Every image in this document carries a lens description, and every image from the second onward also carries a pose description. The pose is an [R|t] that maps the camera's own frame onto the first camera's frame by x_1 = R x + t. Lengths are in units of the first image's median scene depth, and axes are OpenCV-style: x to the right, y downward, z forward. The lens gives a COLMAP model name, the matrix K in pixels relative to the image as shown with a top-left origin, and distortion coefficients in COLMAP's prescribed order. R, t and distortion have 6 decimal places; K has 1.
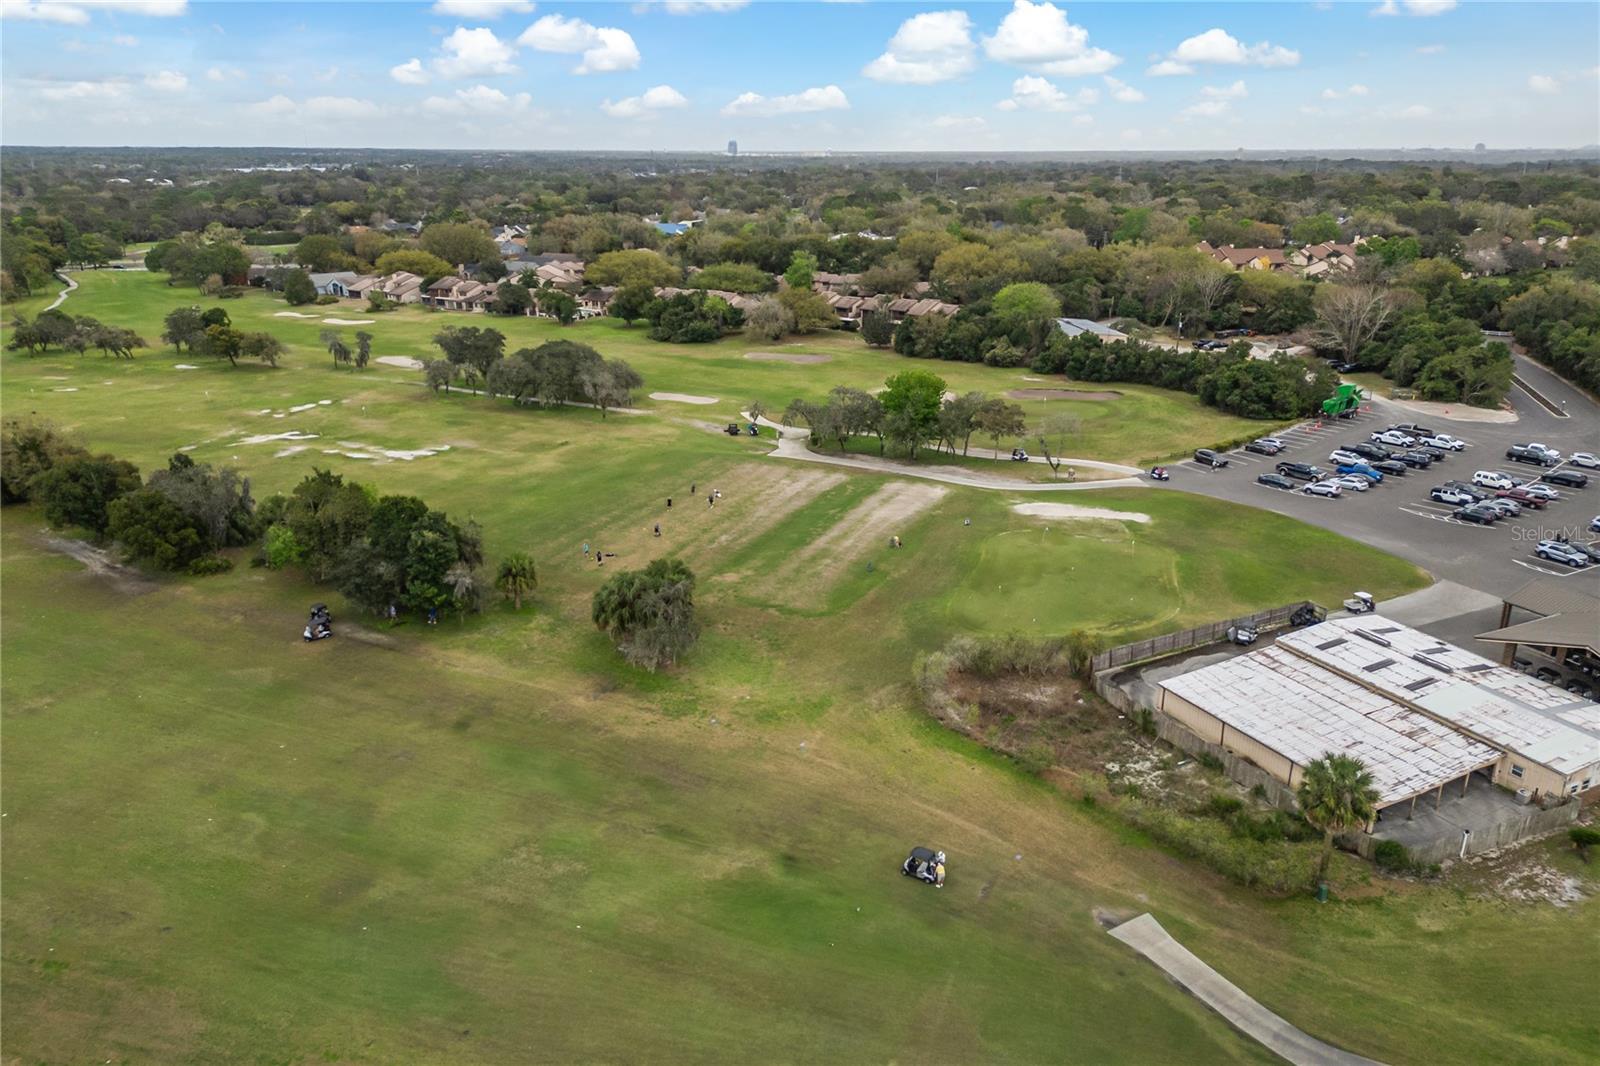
lens RADIAL K [[1130.1, 0, 793.1], [0, 1130.1, 543.6], [0, 0, 1]] dist [0.096478, -0.108585]
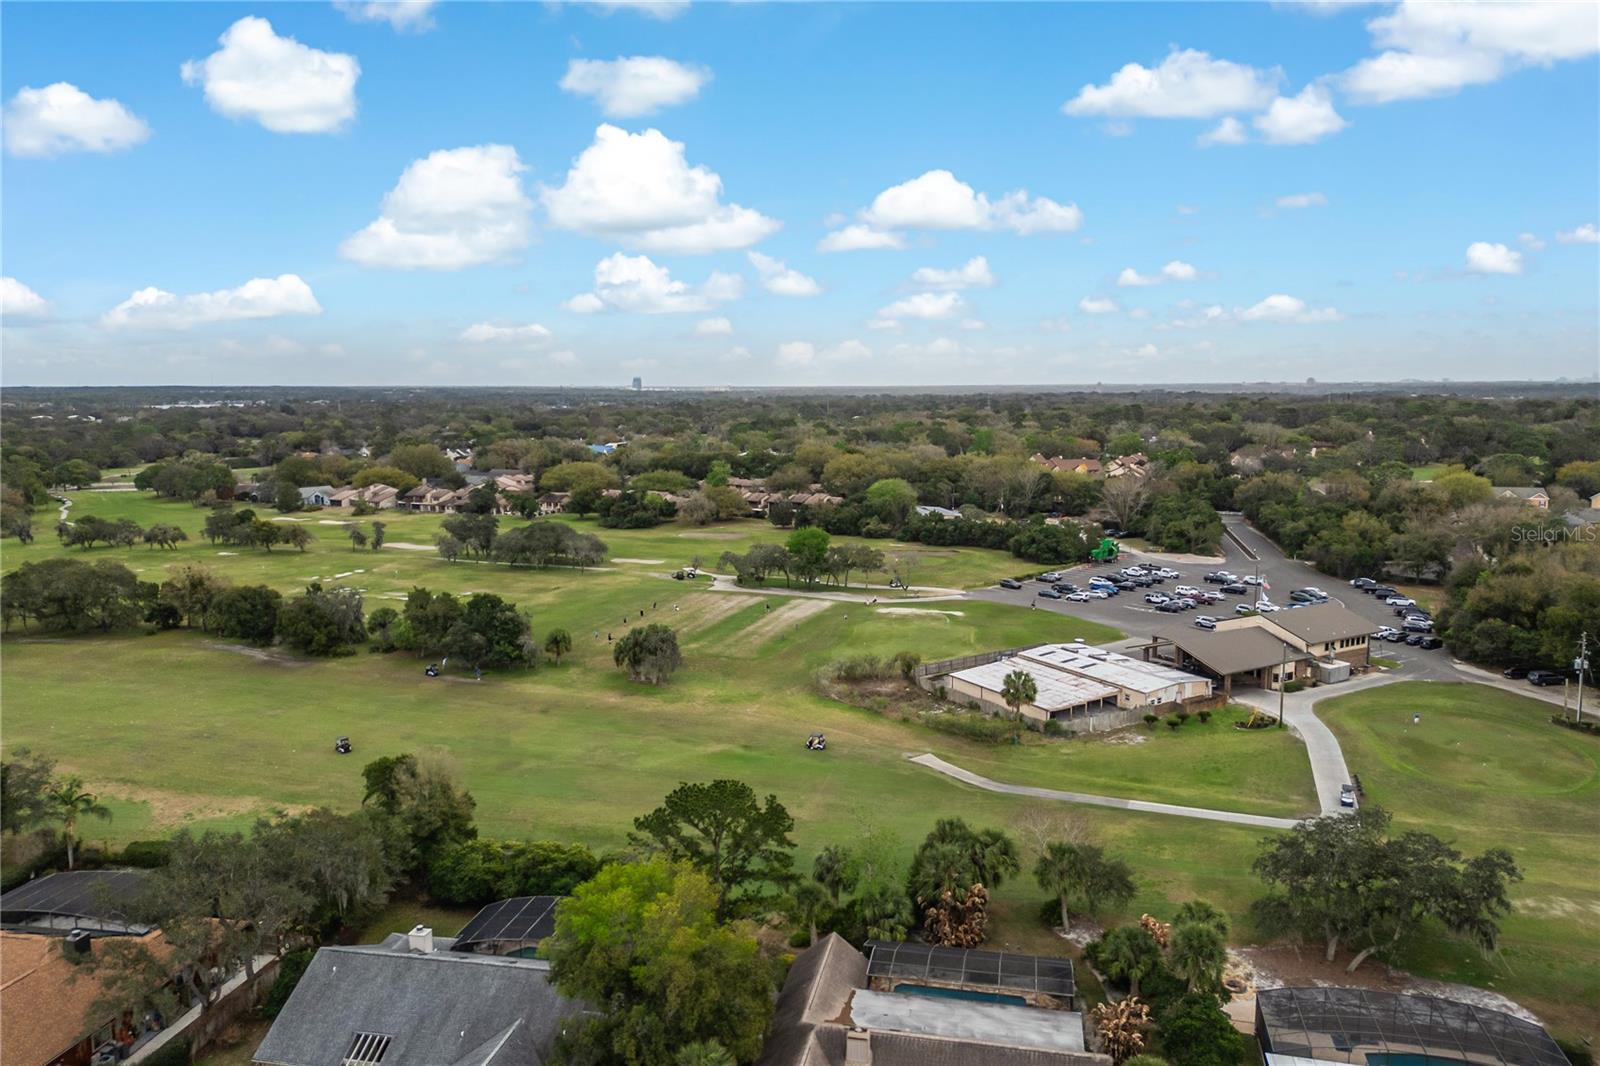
lens RADIAL K [[1130.1, 0, 793.1], [0, 1130.1, 543.6], [0, 0, 1]] dist [0.096478, -0.108585]
pose [[0.996182, -0.016649, 0.085694, -0.025499], [0.032750, 0.981224, -0.190072, 0.097758], [-0.080921, 0.192153, 0.978023, -0.283695]]
